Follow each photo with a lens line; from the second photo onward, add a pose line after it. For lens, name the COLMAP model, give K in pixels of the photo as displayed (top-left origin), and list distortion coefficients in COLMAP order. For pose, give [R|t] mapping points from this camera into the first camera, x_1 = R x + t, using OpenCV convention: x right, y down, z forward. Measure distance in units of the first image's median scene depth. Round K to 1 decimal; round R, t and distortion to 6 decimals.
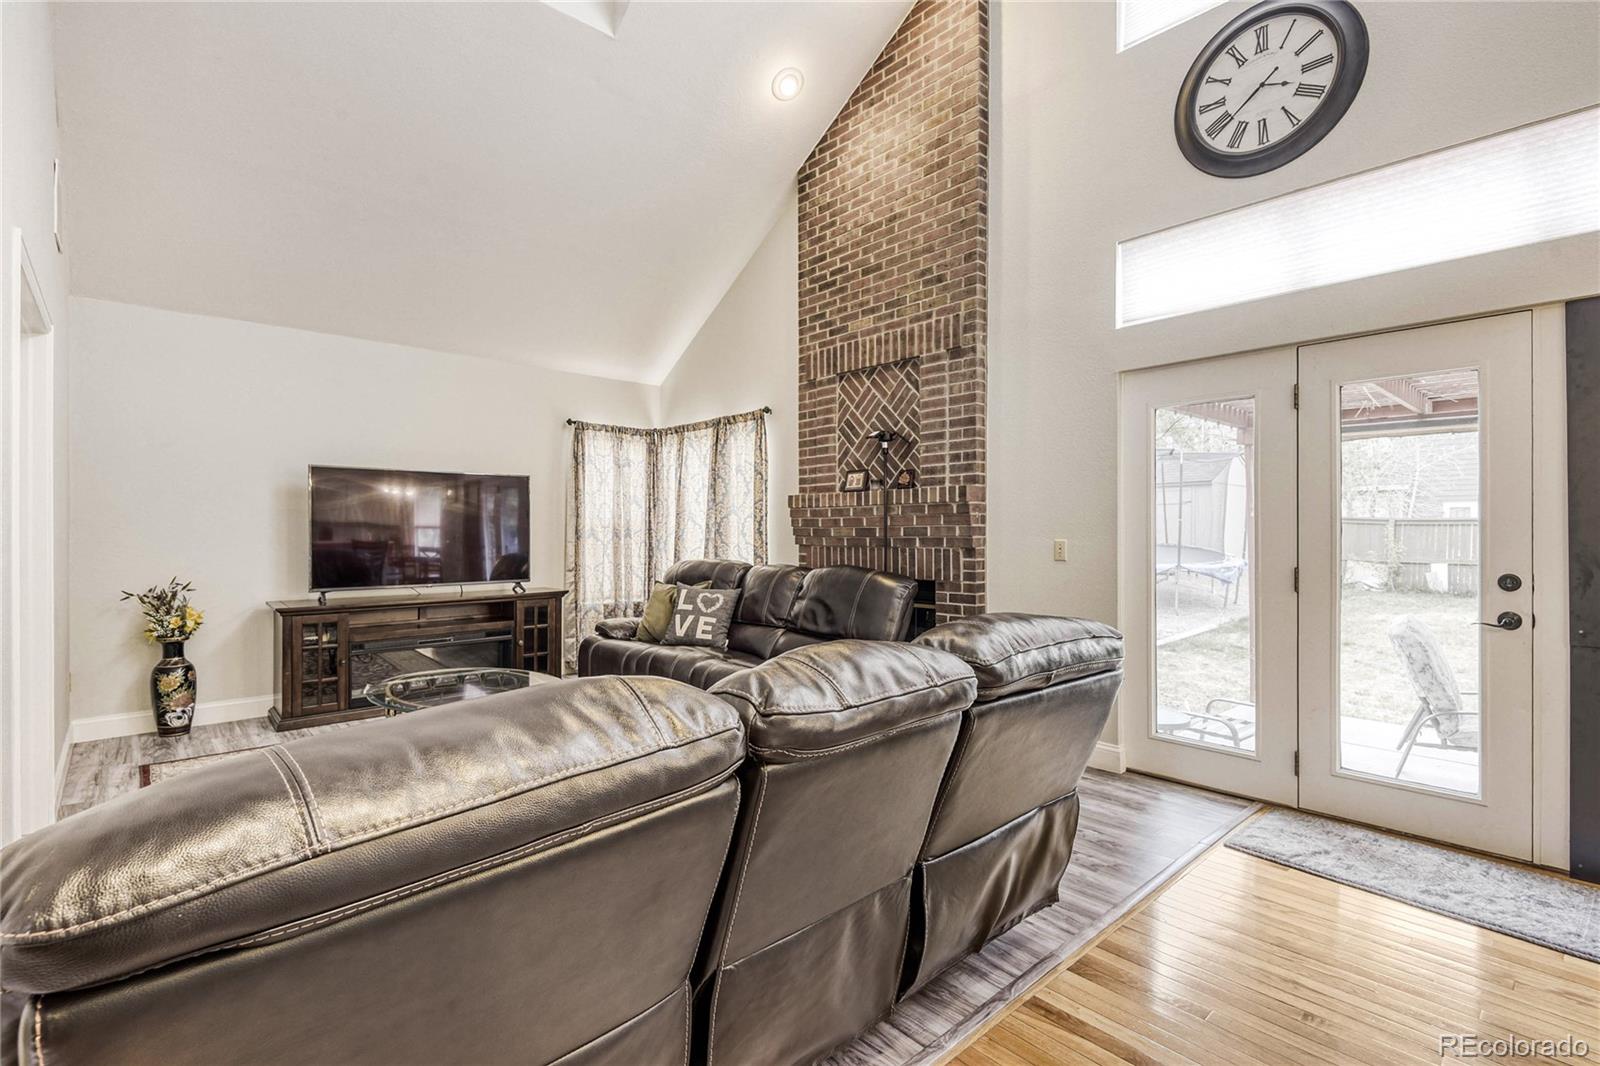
lens RADIAL K [[744.2, 0, 810.2], [0, 744.2, 539.2], [0, 0, 1]] dist [-0.005816, -0.003347]
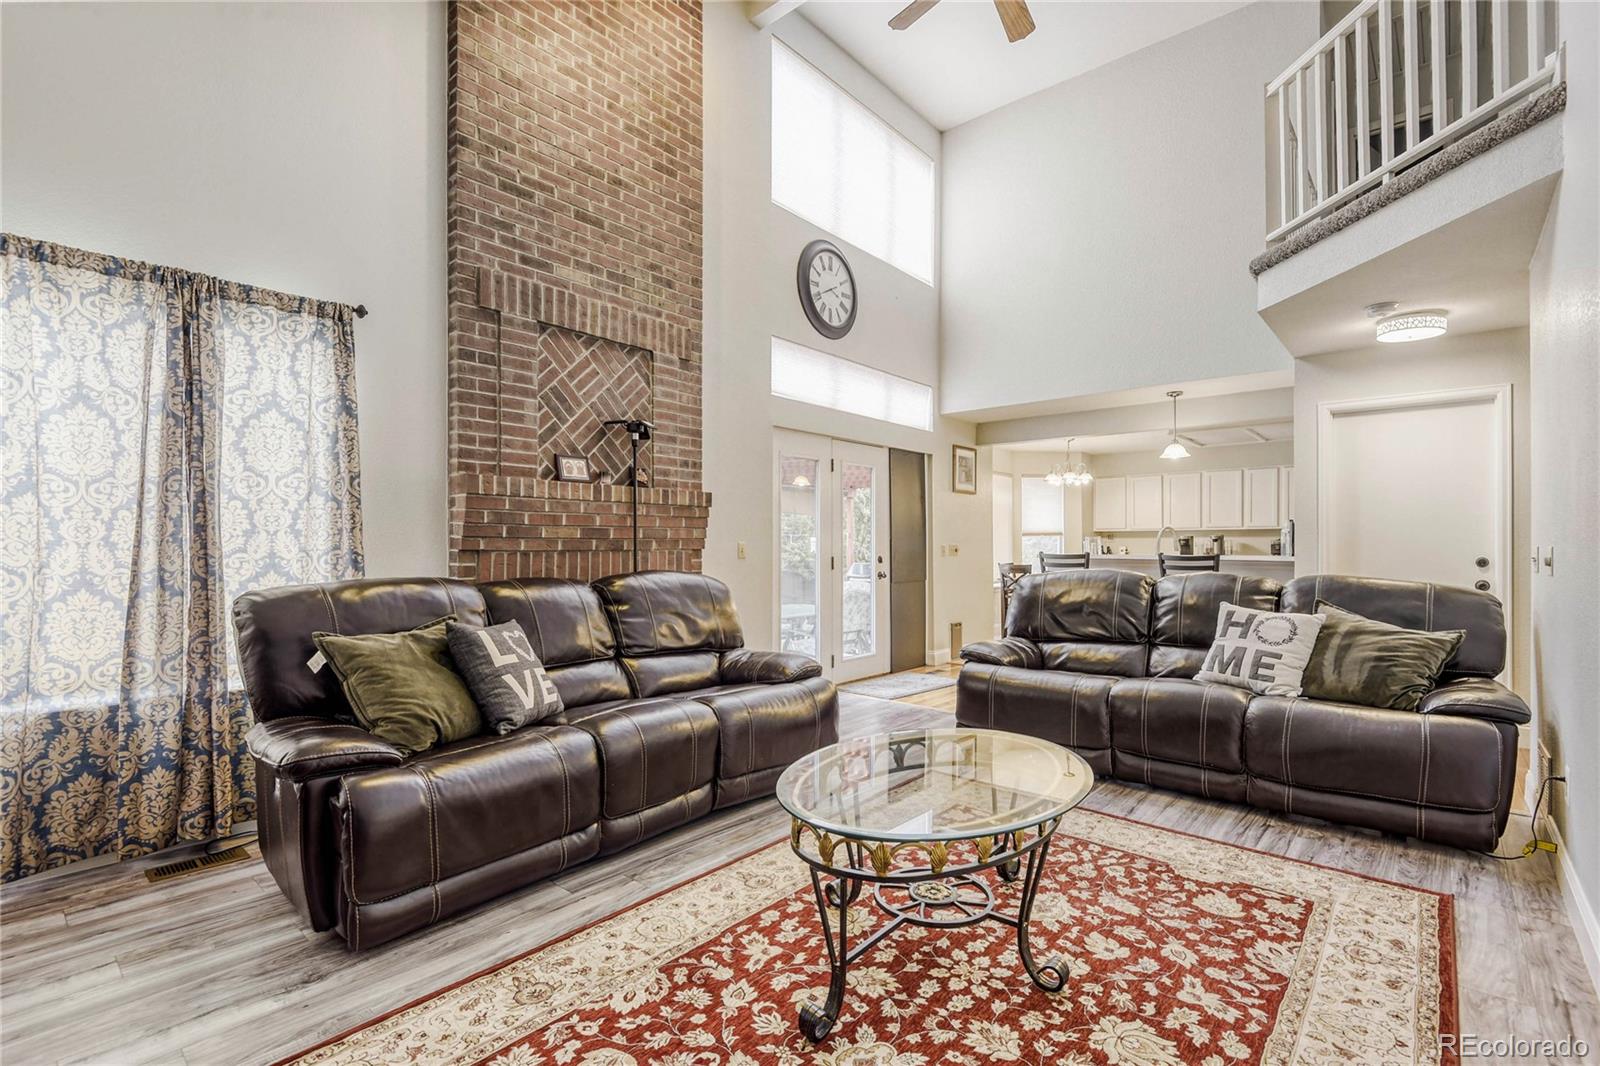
lens RADIAL K [[744.2, 0, 801.3], [0, 744.2, 534.9], [0, 0, 1]] dist [-0.005816, -0.003347]
pose [[-0.139894, 0.011613, 0.990098, -0.733039], [0.005007, 0.999927, -0.011020, 0.002579], [-0.990154, 0.003415, -0.139942, 0.835572]]
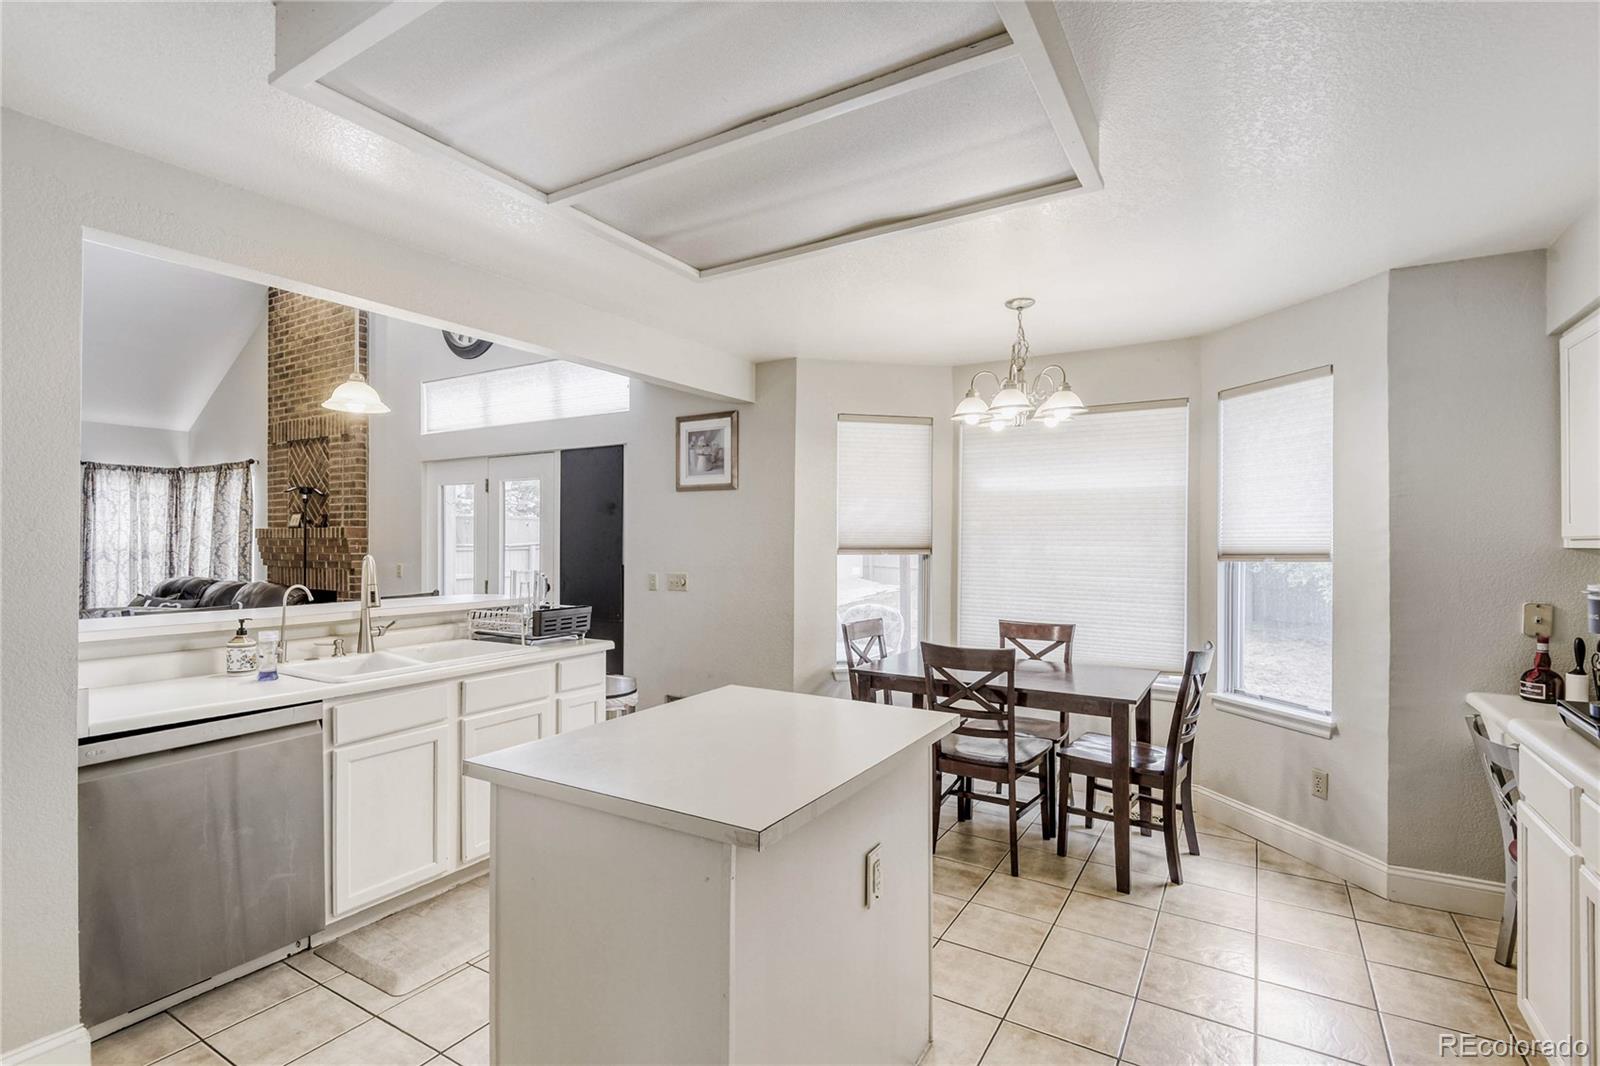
lens RADIAL K [[744.2, 0, 801.6], [0, 744.2, 531.6], [0, 0, 1]] dist [-0.005816, -0.003347]
pose [[0.956324, 0.005073, 0.292264, 0.541992], [0.000061, 0.999846, -0.017557, -0.031095], [-0.292308, 0.016808, 0.956177, -0.584561]]
